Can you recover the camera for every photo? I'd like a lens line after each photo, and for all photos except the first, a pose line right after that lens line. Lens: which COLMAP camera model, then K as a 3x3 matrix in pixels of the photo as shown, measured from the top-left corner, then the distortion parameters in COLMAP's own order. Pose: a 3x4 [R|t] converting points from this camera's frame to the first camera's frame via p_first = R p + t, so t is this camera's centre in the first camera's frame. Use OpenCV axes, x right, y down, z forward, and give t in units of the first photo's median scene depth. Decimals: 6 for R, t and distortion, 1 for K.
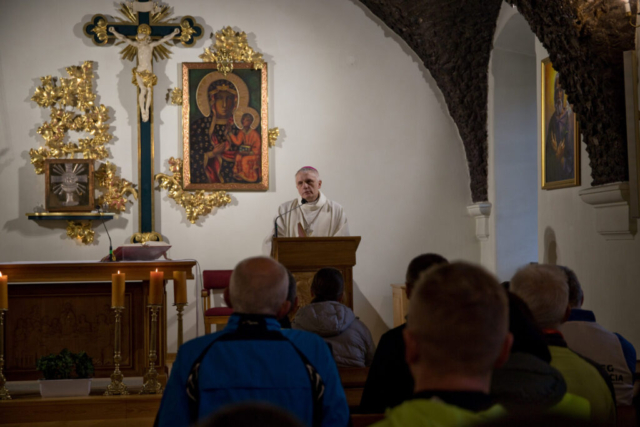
lens RADIAL K [[1054.6, 0, 320.0], [0, 1054.6, 213.5], [0, 0, 1]] dist [0.084113, 0.116255]
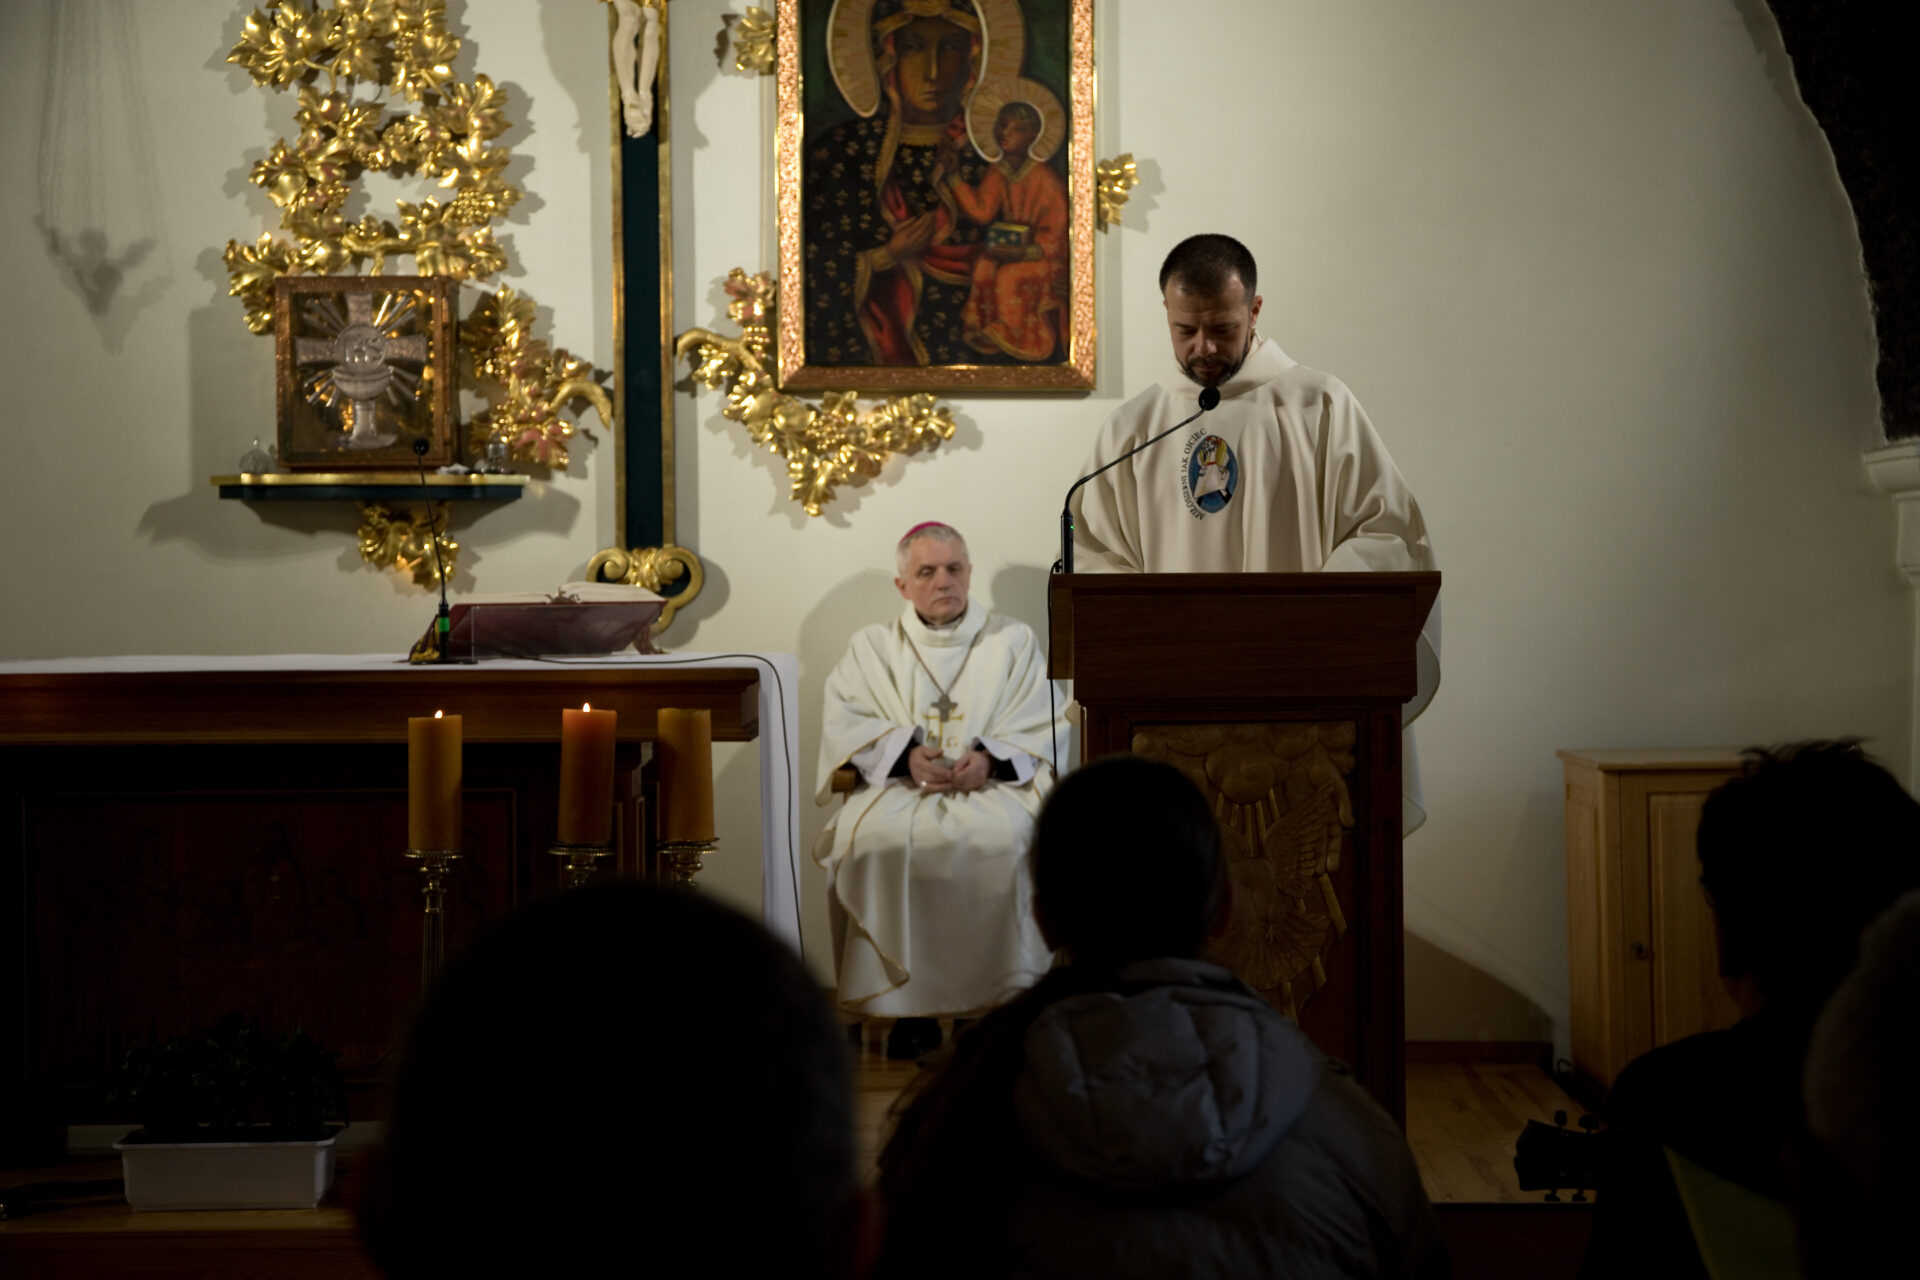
lens RADIAL K [[2888.2, 0, 960.0], [0, 2888.2, 640.0], [0, 0, 1]] dist [0.009548, 0.442683]
pose [[0.991611, 0.008985, -0.128946, 0.012094], [-0.002503, 0.998729, 0.050344, 0.003900], [0.129235, -0.049599, 0.990373, 0.274023]]
